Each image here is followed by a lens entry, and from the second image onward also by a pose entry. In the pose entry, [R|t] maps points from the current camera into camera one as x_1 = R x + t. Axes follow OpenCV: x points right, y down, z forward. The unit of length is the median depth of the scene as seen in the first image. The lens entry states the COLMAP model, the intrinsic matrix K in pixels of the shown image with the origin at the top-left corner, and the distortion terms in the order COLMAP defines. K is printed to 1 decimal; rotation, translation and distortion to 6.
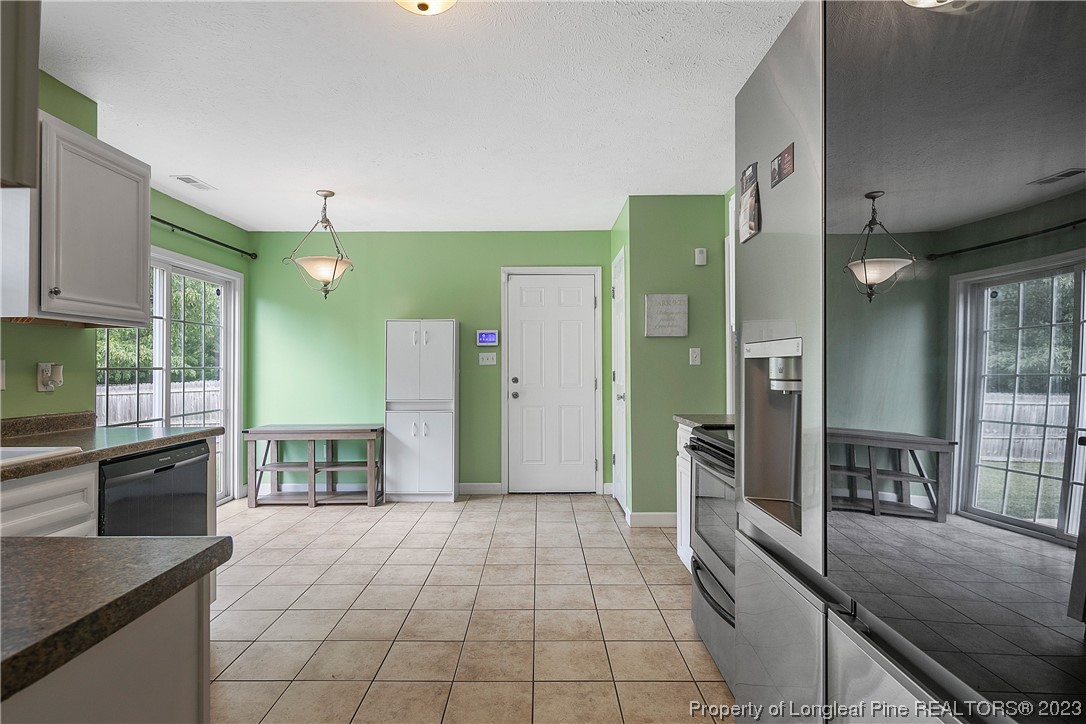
lens RADIAL K [[548.3, 0, 557.2], [0, 548.3, 360.3], [0, 0, 1]] dist [-0.000758, -0.000127]
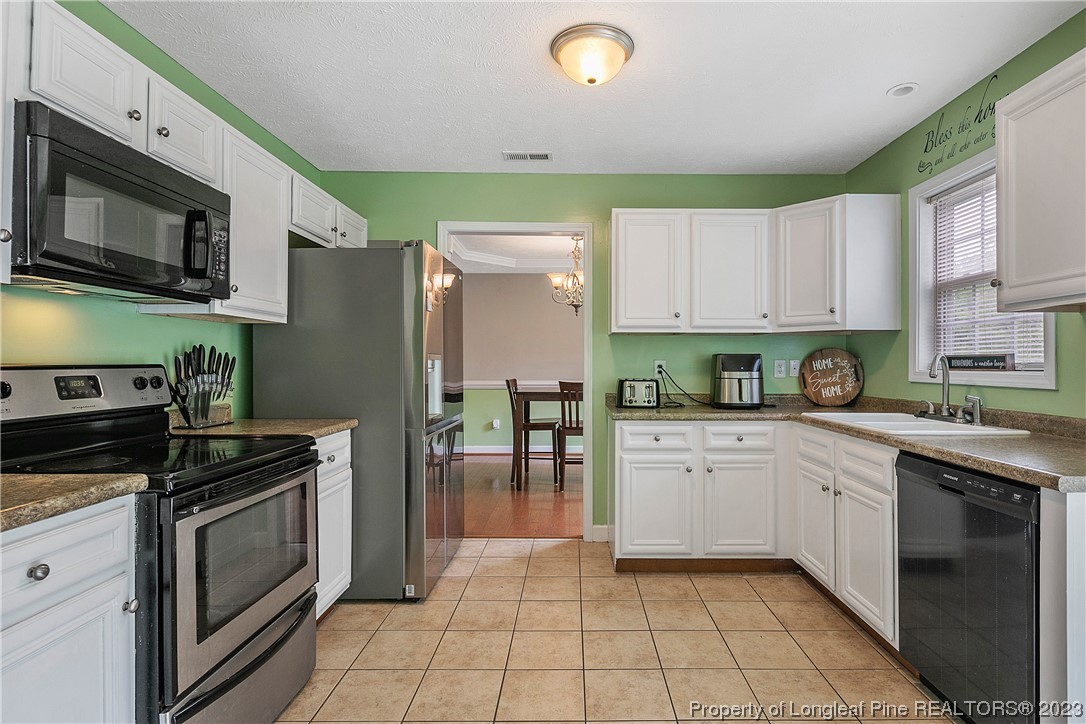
lens RADIAL K [[537.4, 0, 545.7], [0, 537.4, 359.2], [0, 0, 1]] dist [-0.001351, -0.000649]
pose [[-0.997898, 0.002348, 0.064766, -0.079556], [0.001131, 0.999822, -0.018827, 0.009585], [-0.064798, -0.018714, -0.997723, 0.812611]]
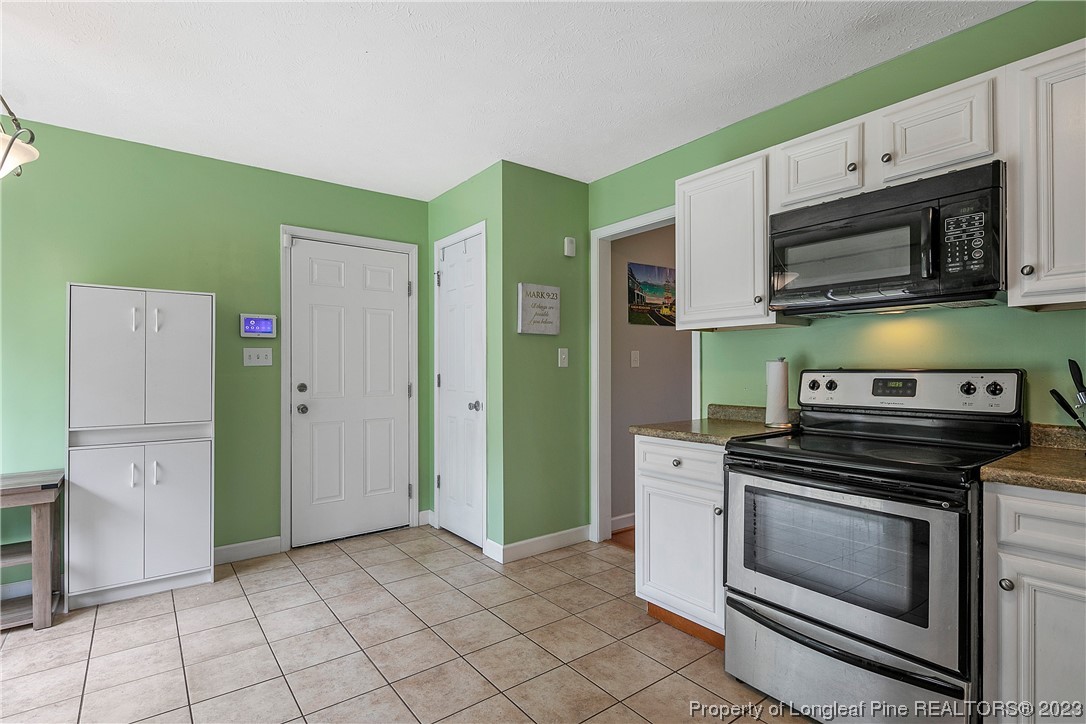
lens RADIAL K [[516.1, 0, 557.7], [0, 516.1, 368.9], [0, 0, 1]] dist [-0.005185, -0.001701]
pose [[0.797143, 0.002758, 0.603784, -0.231840], [-0.008459, 0.999942, 0.006600, 0.005222], [-0.603731, -0.010368, 0.797121, 0.289817]]
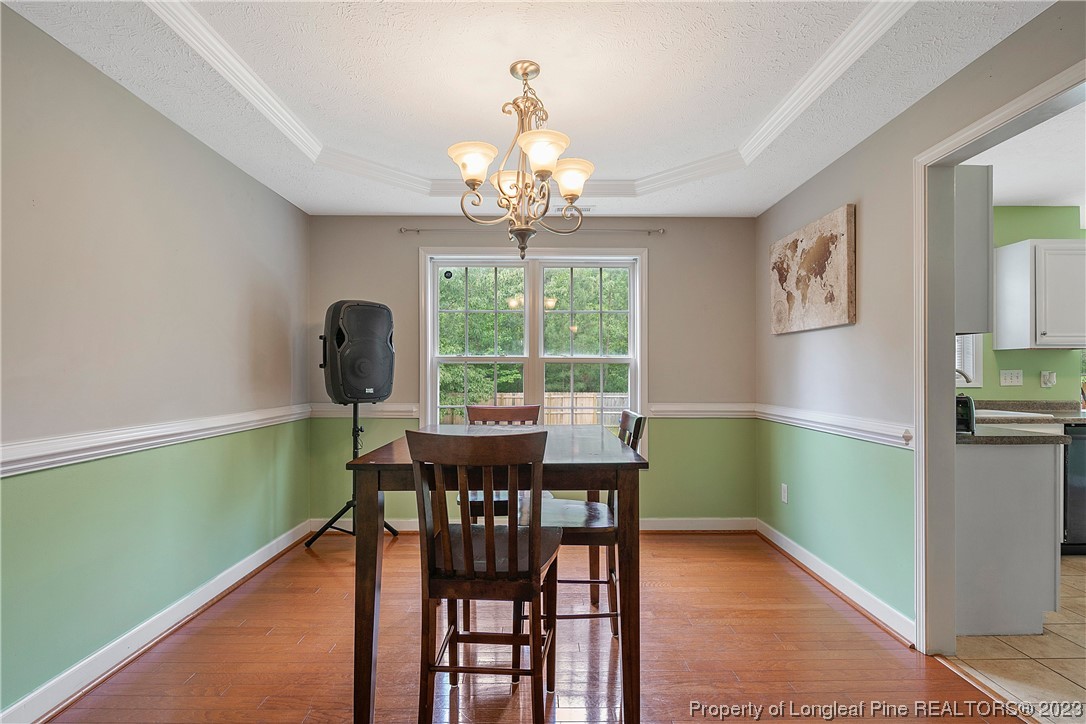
lens RADIAL K [[525.6, 0, 536.8], [0, 525.6, 366.4], [0, 0, 1]] dist [0.000021, -0.000318]
pose [[-0.026419, -0.011819, -0.999581, 0.395684], [0.009785, 0.999879, -0.012081, -0.003389], [0.999603, -0.010100, -0.026300, -0.294671]]
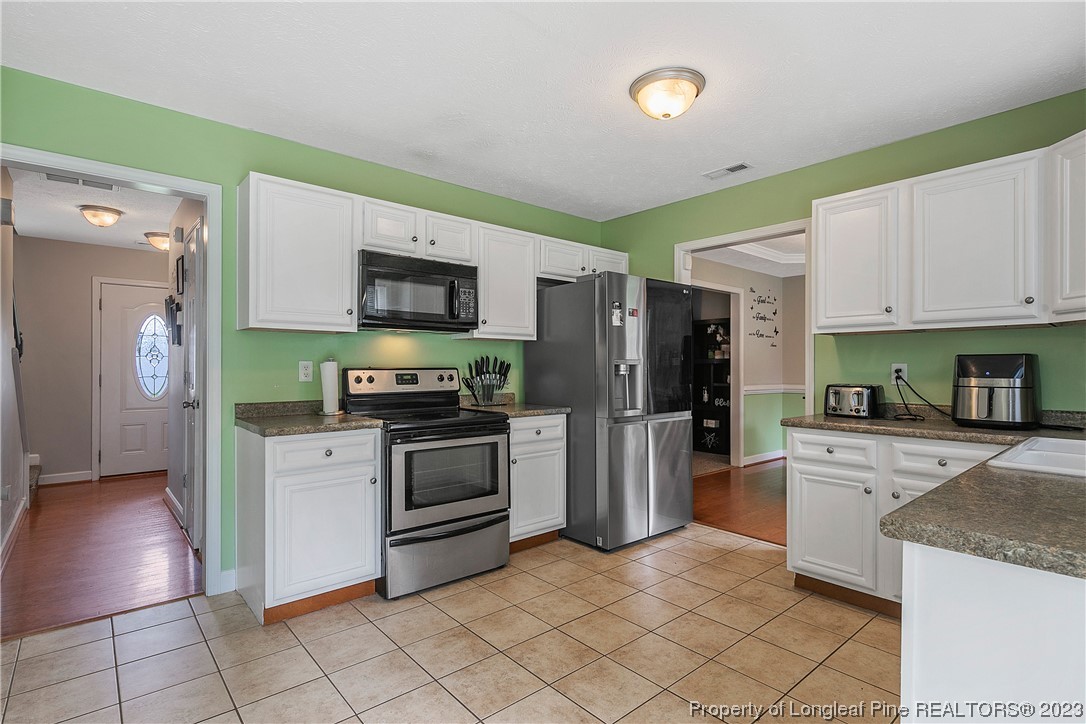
lens RADIAL K [[510.0, 0, 532.4], [0, 510.0, 365.0], [0, 0, 1]] dist [-0.000421, -0.000086]
pose [[-0.608226, 0.005468, 0.793745, -0.395592], [-0.007114, 0.999899, -0.012339, 0.009506], [-0.793732, -0.013151, -0.608125, 0.755296]]
